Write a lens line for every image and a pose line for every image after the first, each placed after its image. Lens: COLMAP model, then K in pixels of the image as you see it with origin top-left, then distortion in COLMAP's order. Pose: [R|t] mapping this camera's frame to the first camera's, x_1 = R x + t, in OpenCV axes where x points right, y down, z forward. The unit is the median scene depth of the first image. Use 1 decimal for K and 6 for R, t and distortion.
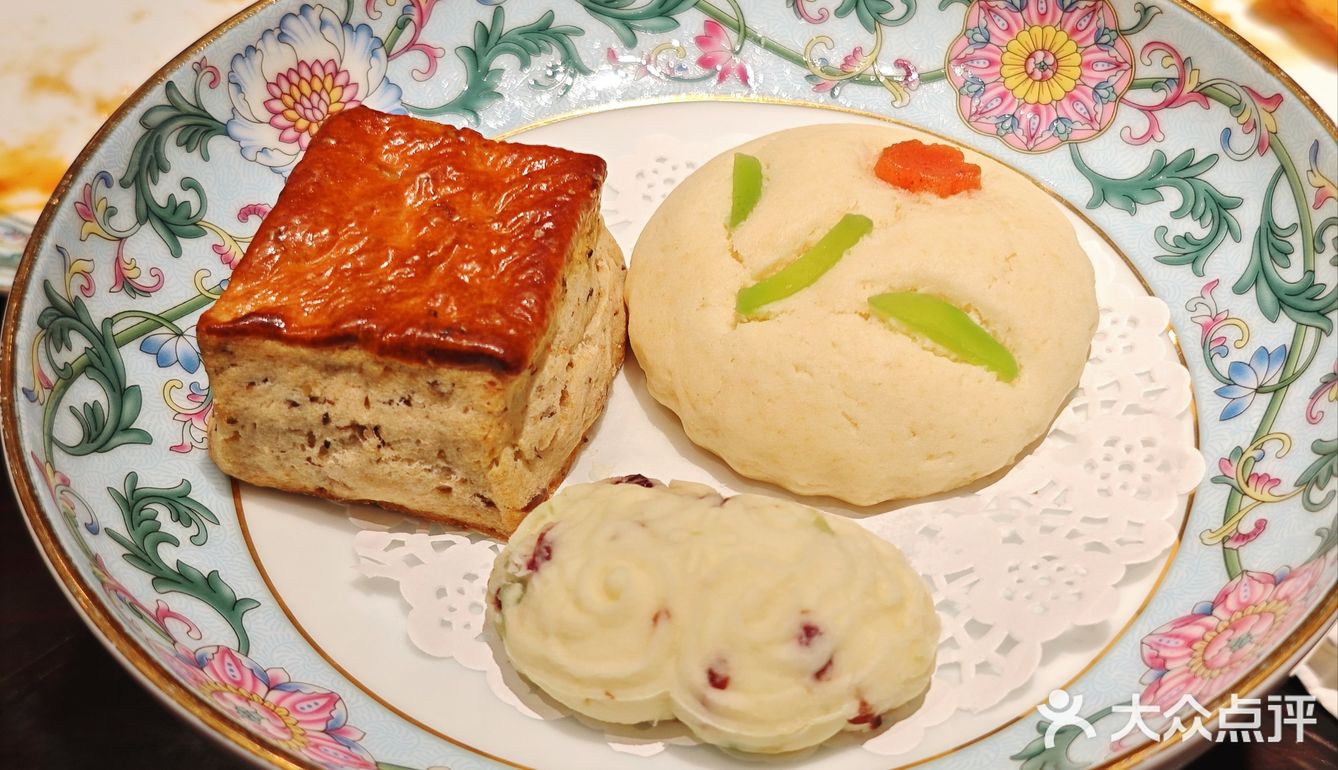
lens RADIAL K [[2004.0, 0, 698.6], [0, 2004.0, 358.9], [0, 0, 1]] dist [0.205648, -1.178571]
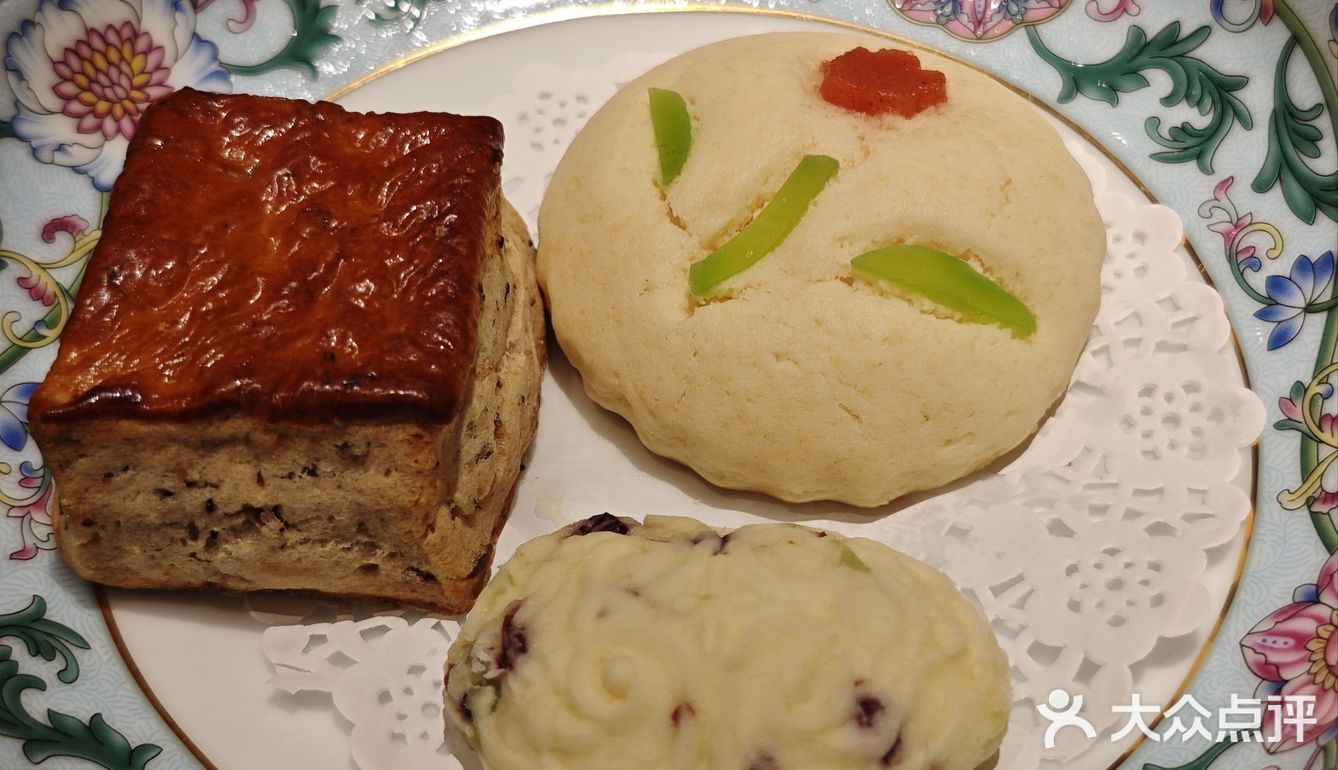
lens RADIAL K [[2004.0, 0, 698.6], [0, 2004.0, 358.9], [0, 0, 1]] dist [0.205648, -1.178571]
pose [[0.986069, -0.127446, 0.106892, -0.069226], [0.117388, 0.988469, 0.095648, -0.075336], [-0.117849, -0.081768, 0.989659, 0.188542]]
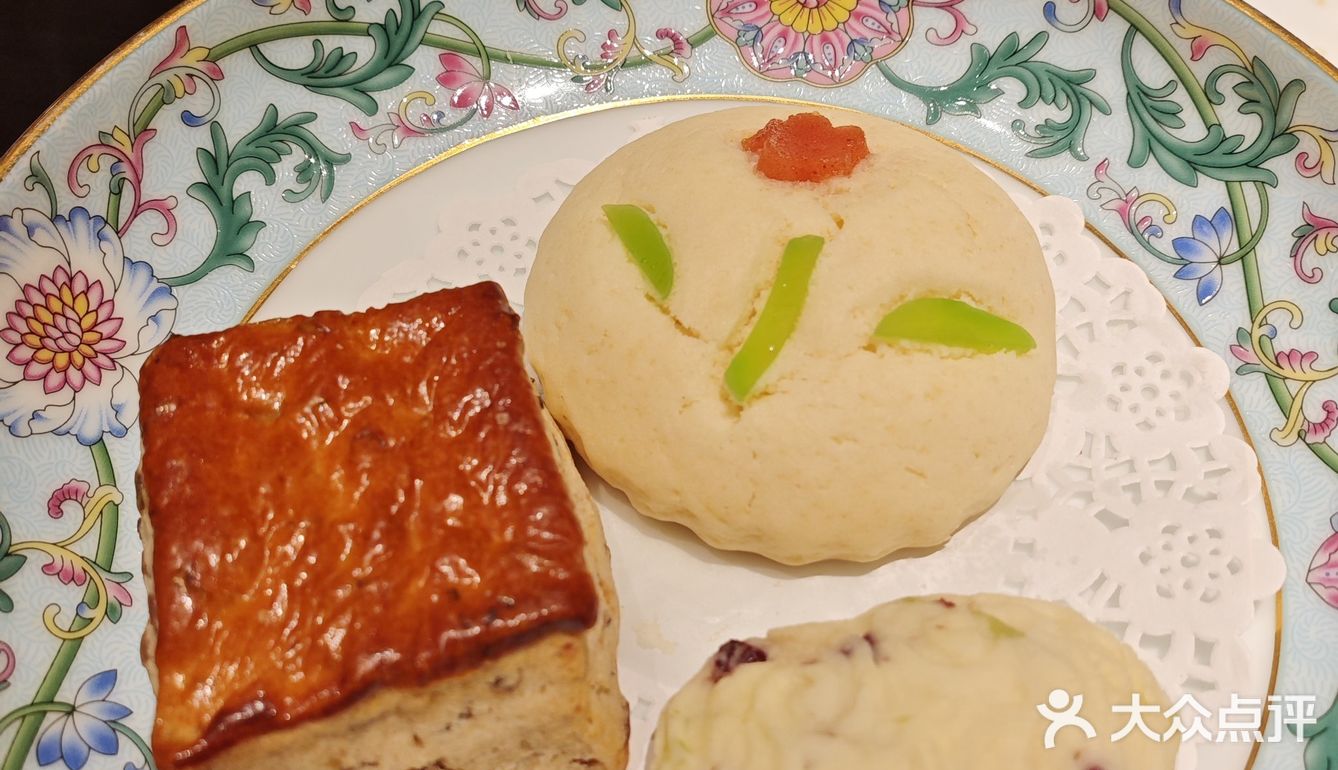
lens RADIAL K [[1355.5, 0, 696.6], [0, 1355.5, 391.1], [0, 0, 1]] dist [-0.004848, -0.154296]
pose [[0.868936, -0.396047, 0.296811, -0.161287], [0.334088, 0.911834, 0.238629, -0.167896], [-0.365151, -0.108192, 0.924640, 0.485012]]
